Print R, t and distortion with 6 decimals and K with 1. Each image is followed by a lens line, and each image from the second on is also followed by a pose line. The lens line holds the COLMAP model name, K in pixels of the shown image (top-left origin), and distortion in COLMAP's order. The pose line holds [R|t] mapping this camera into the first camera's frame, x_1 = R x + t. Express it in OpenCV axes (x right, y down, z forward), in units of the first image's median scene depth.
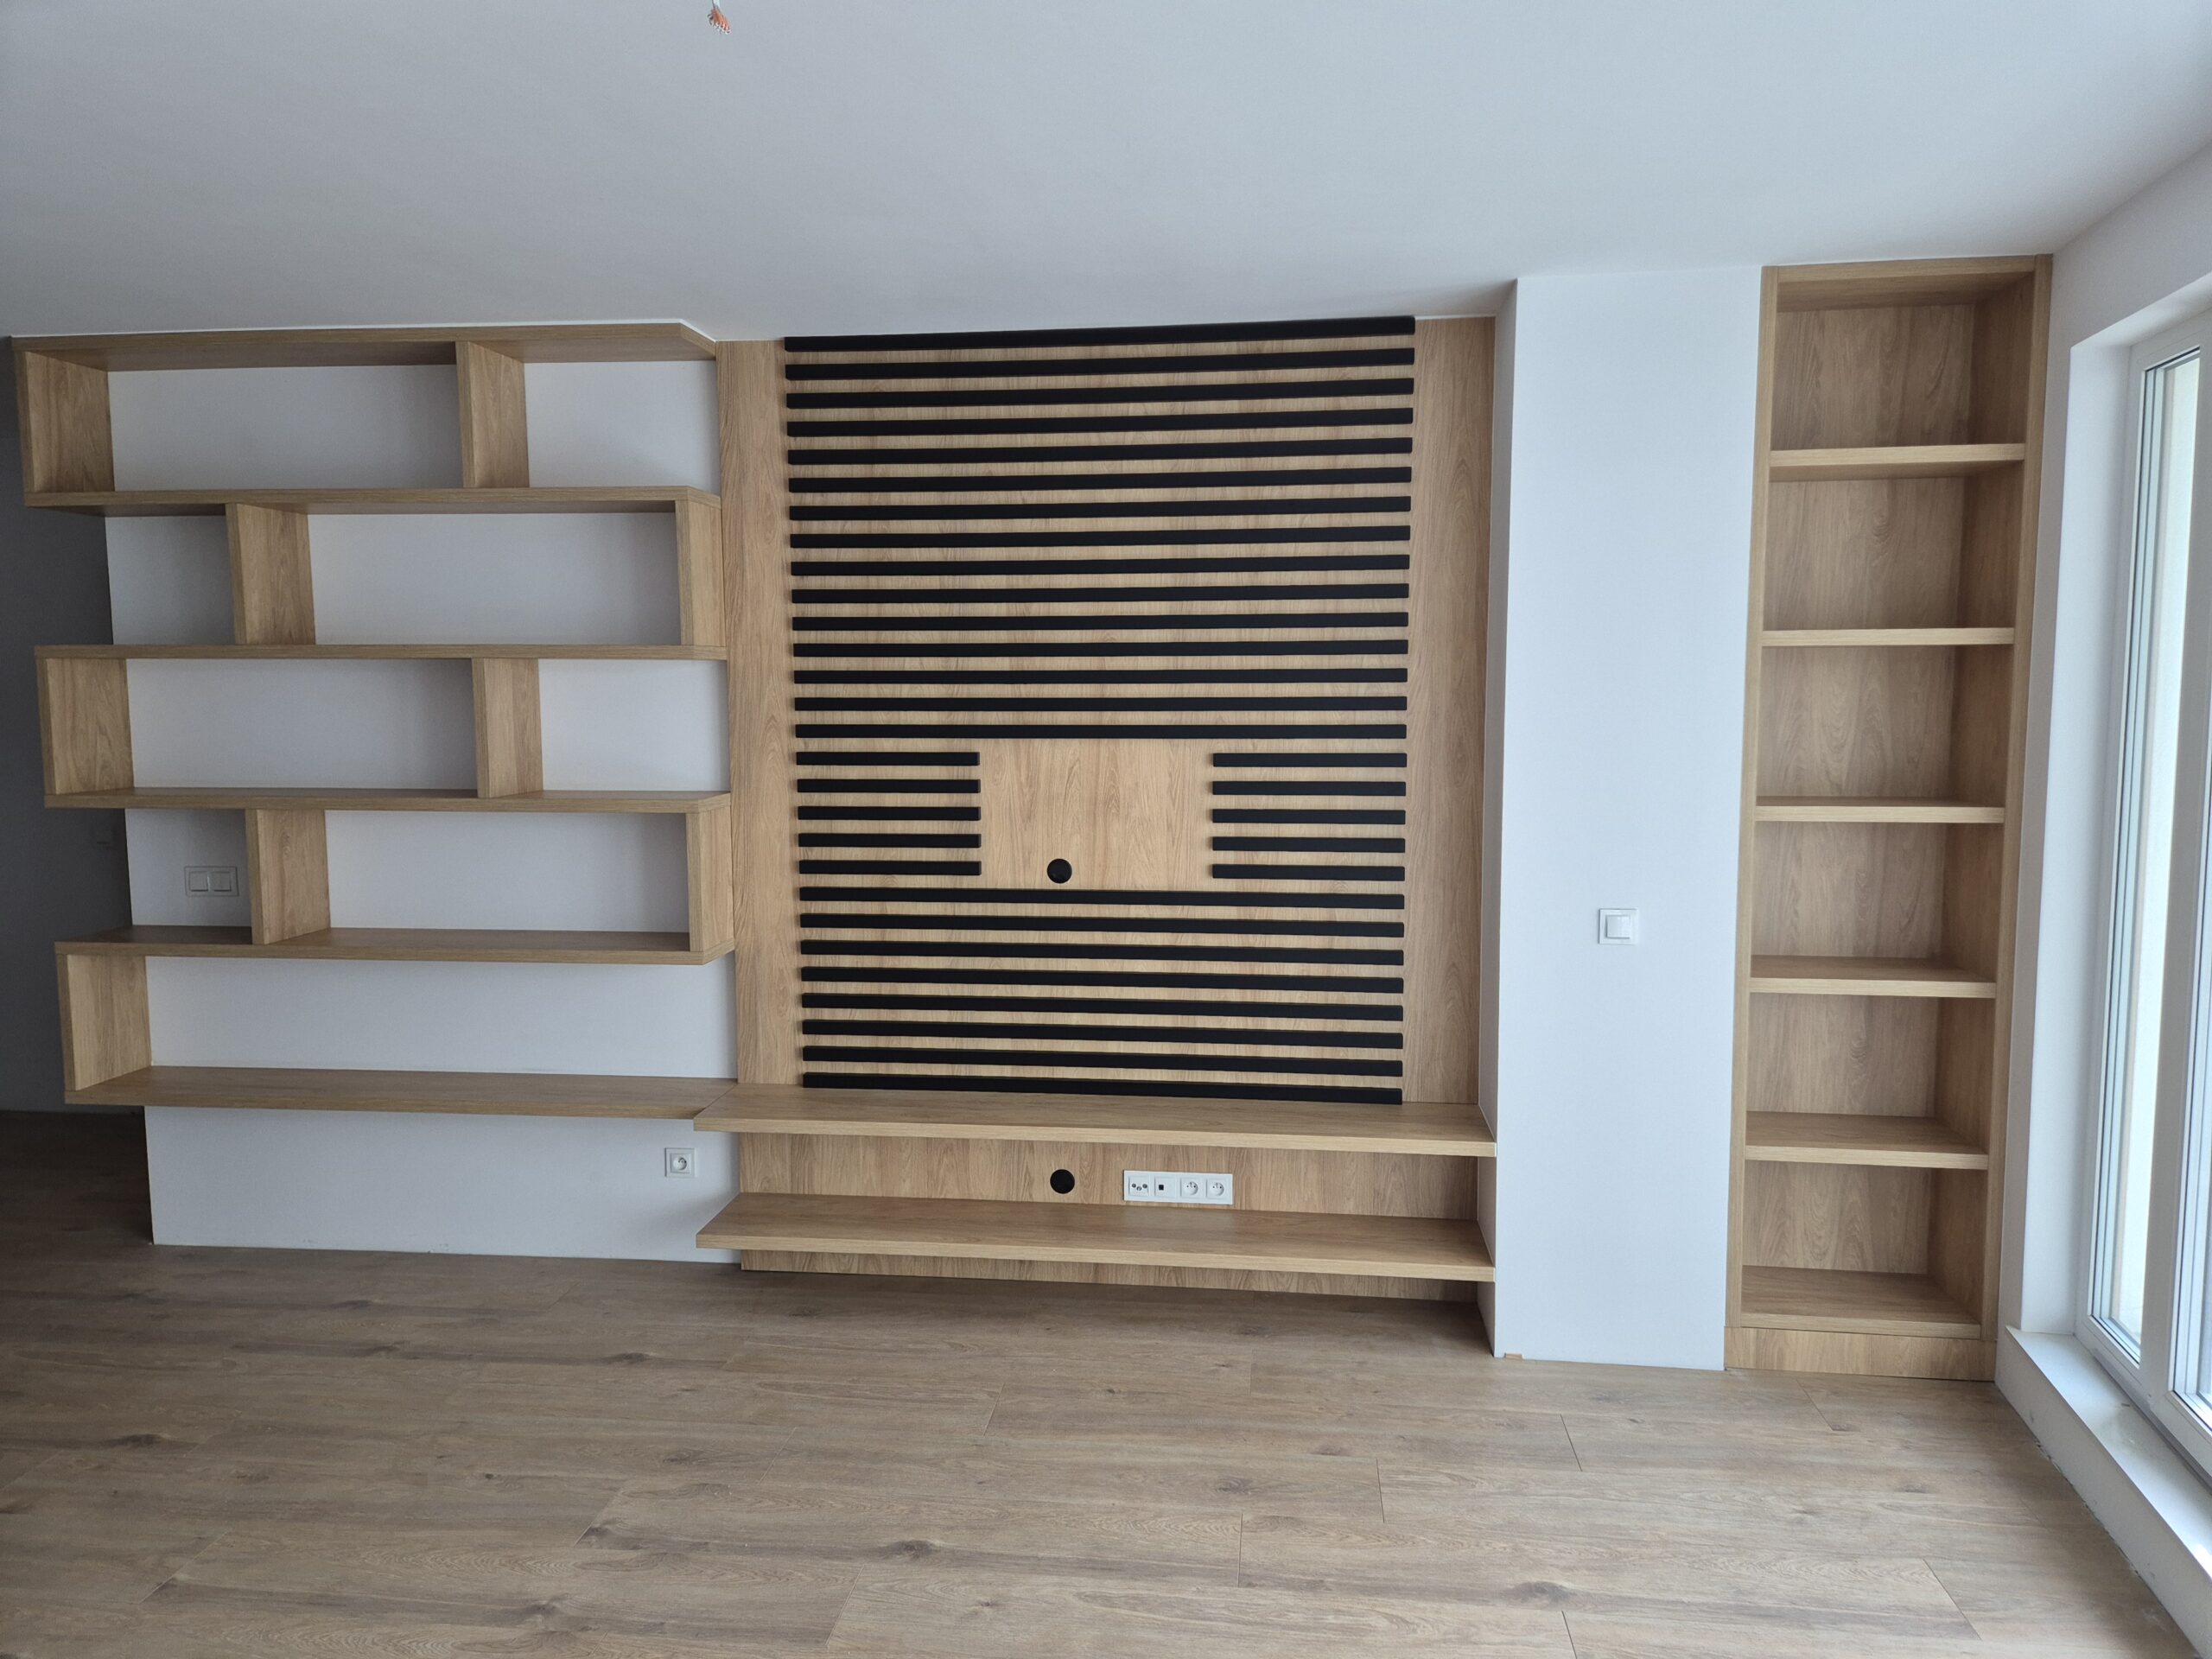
lens RADIAL K [[1473.5, 0, 1110.6], [0, 1473.5, 828.3], [0, 0, 1]] dist [0.064945, -0.039984]
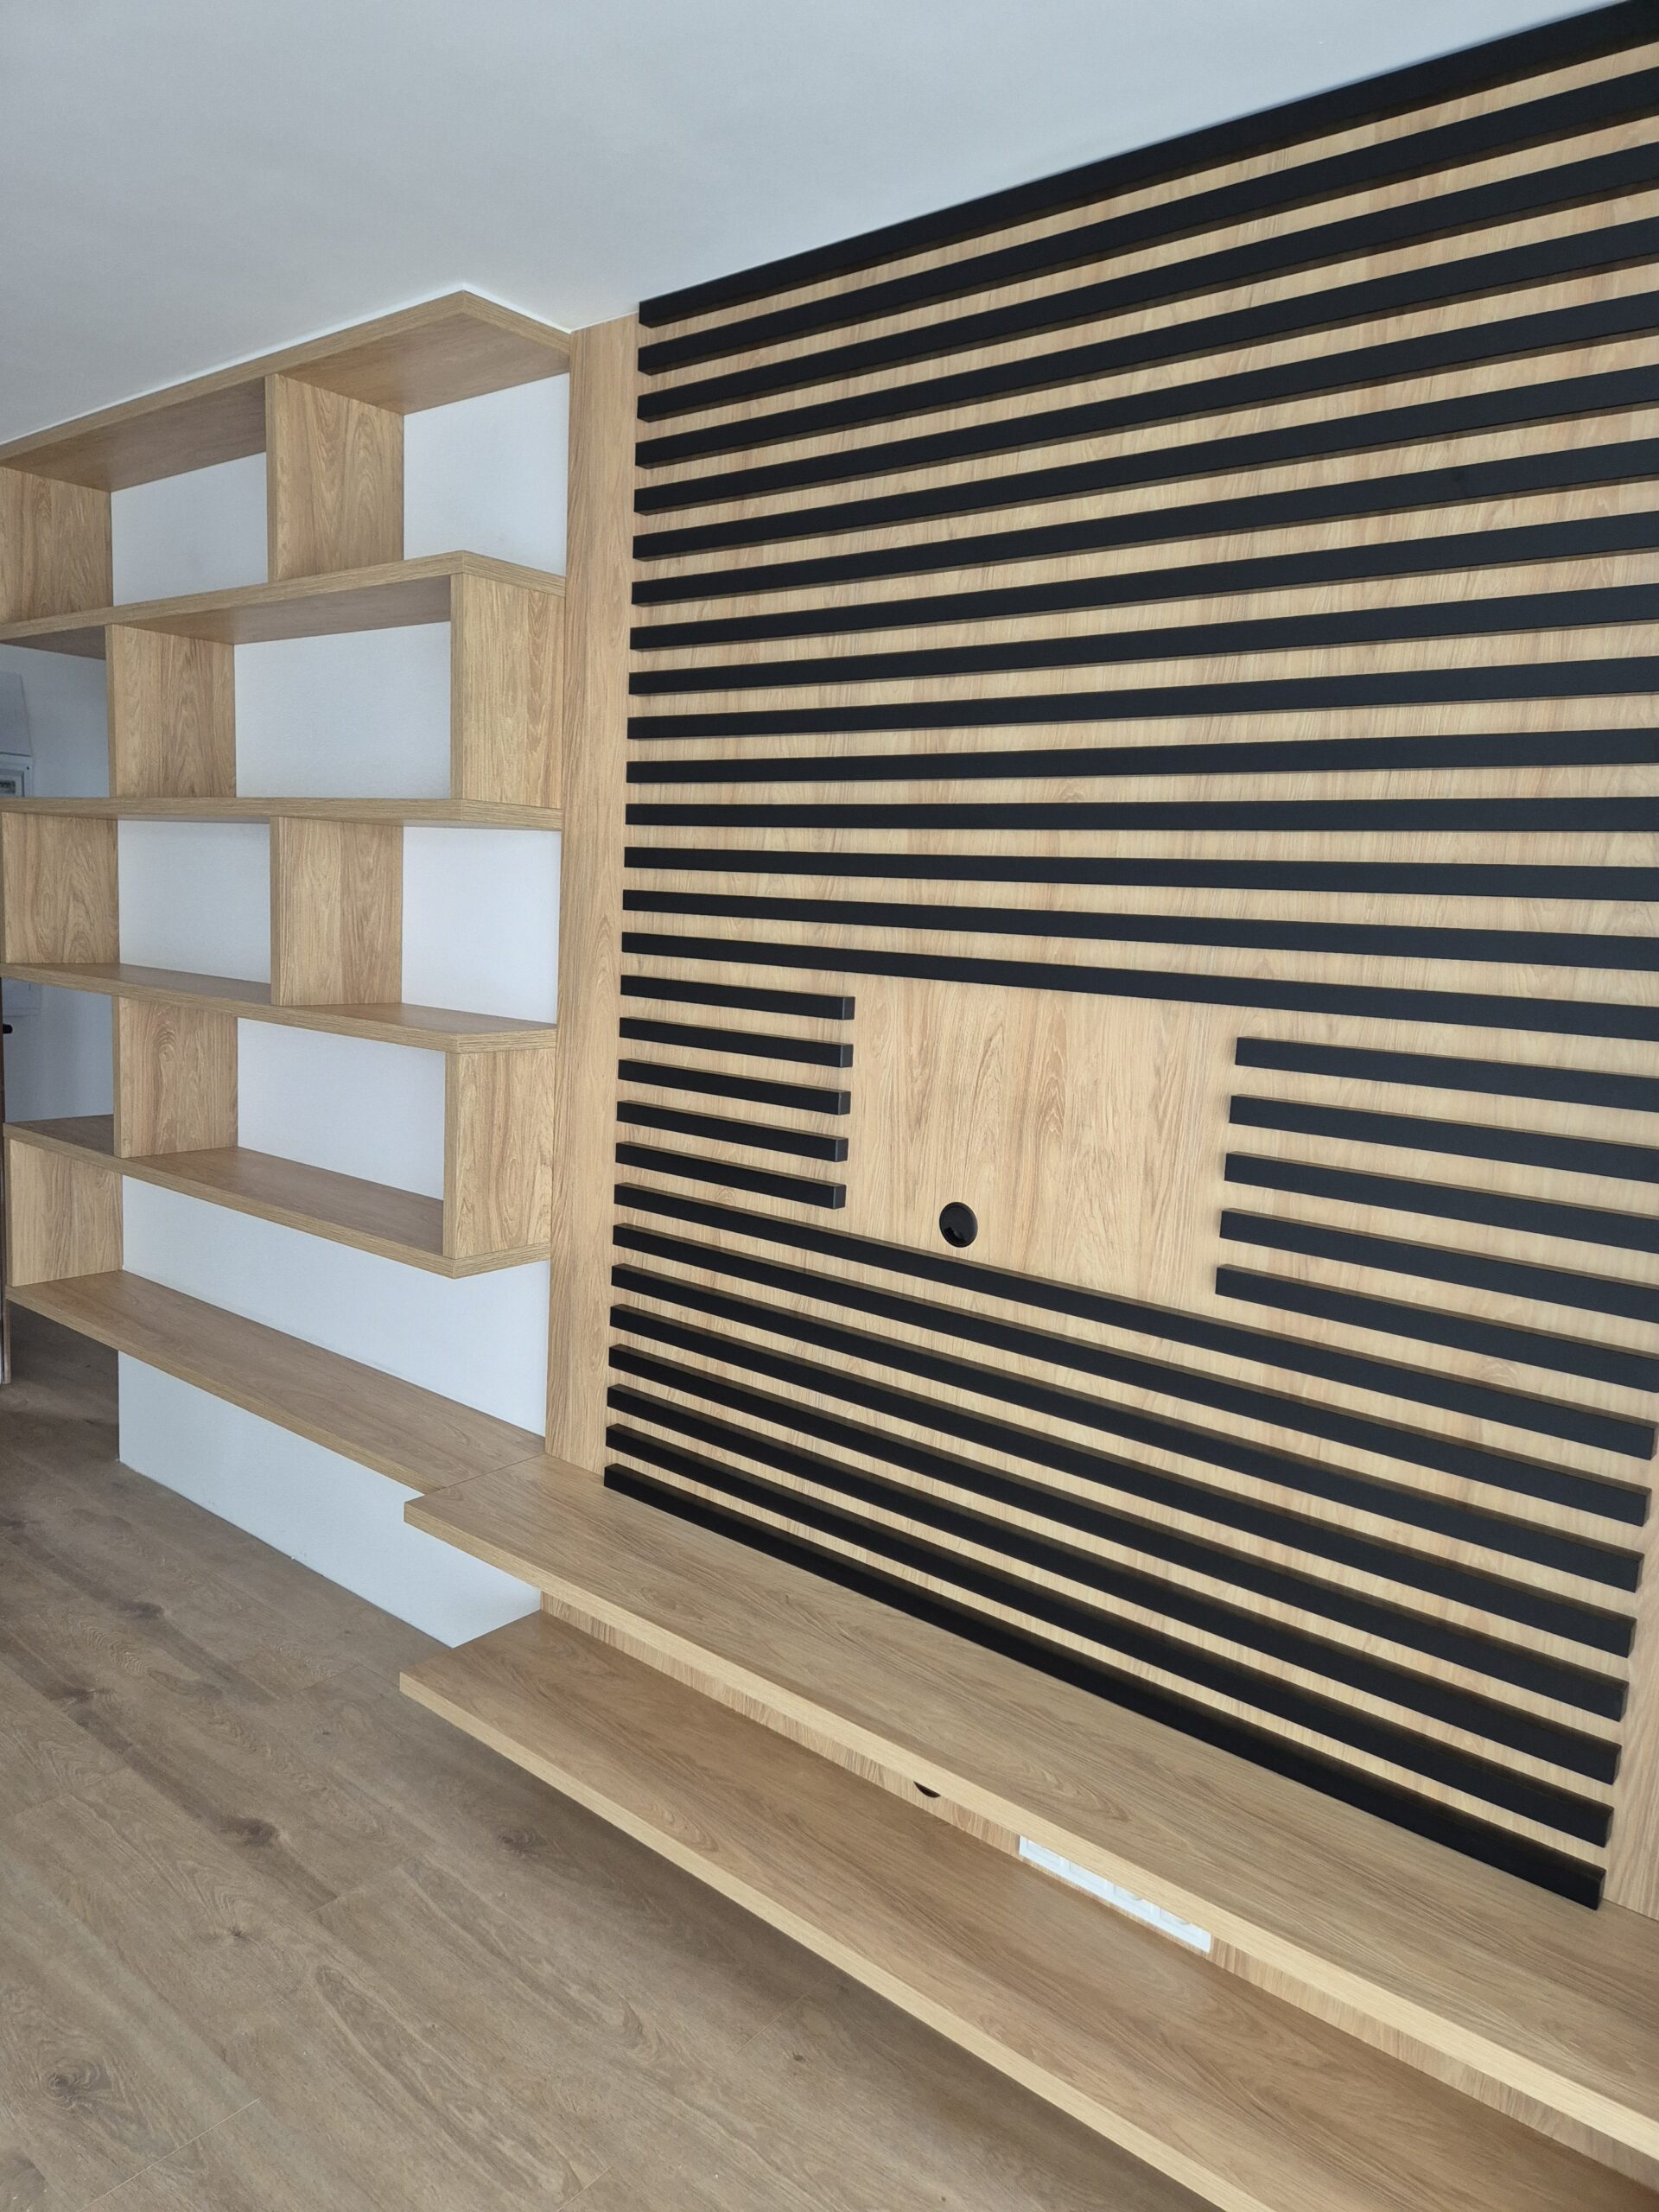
lens RADIAL K [[1473.5, 0, 830.8], [0, 1473.5, 1093.9], [0, 0, 1]] dist [0.064945, -0.039984]
pose [[0.835613, 0.114796, -0.537190, 0.214058], [-0.104352, 0.993286, 0.049941, -0.041679], [0.539316, 0.014325, 0.841981, 0.512341]]
